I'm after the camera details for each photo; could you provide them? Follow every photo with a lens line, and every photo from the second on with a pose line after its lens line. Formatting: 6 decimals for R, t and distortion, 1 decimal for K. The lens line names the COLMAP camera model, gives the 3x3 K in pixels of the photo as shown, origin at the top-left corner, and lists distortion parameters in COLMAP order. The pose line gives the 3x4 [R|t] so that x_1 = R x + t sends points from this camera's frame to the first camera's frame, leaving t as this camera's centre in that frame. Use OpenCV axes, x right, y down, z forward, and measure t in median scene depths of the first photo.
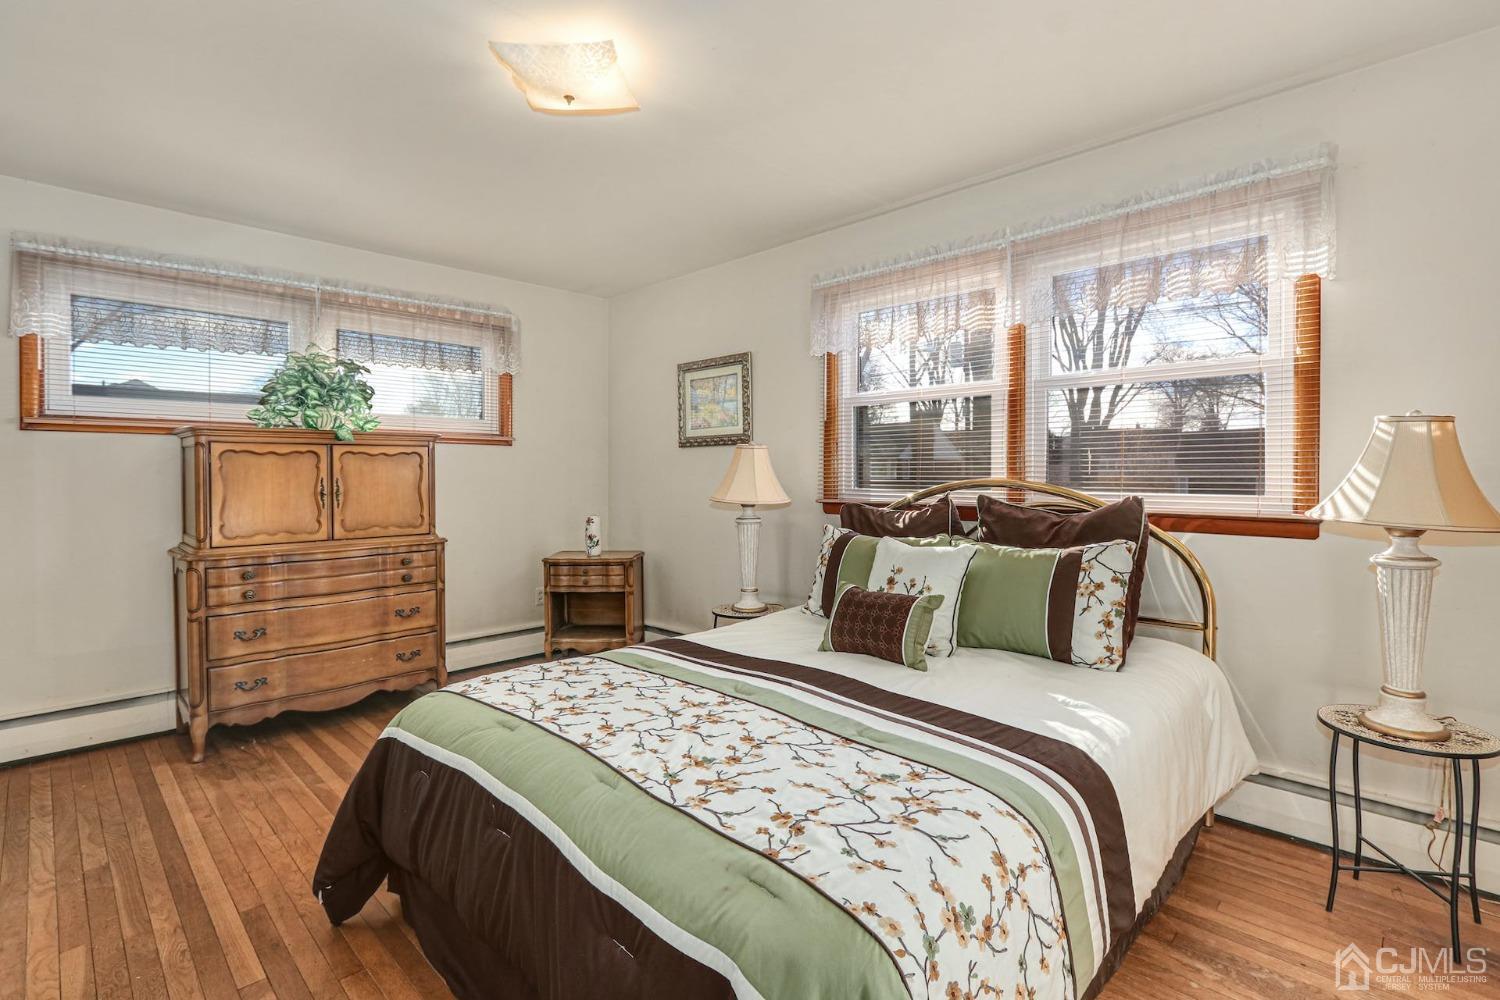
lens RADIAL K [[703.0, 0, 743.6], [0, 703.0, 487.9], [0, 0, 1]] dist [-0.005861, -0.000487]
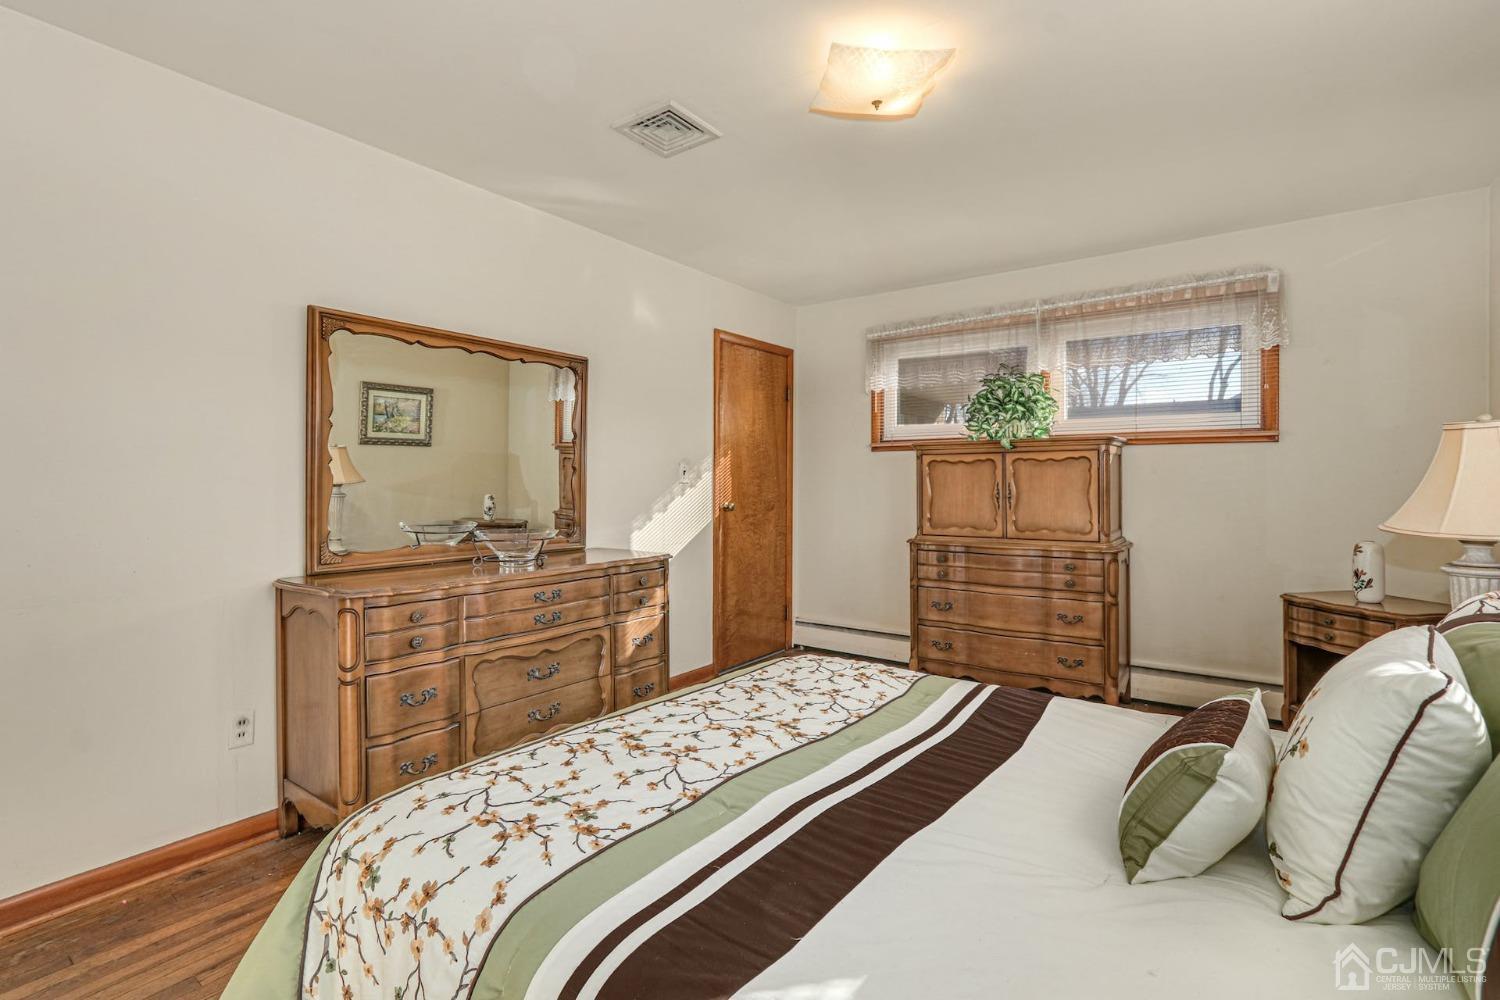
lens RADIAL K [[703.0, 0, 750.6], [0, 703.0, 483.6], [0, 0, 1]] dist [-0.005861, -0.000487]
pose [[0.145570, 0.007290, -0.989321, 0.474517], [-0.017840, 0.999830, 0.004742, -0.010545], [0.989187, 0.016959, 0.145676, 0.448090]]
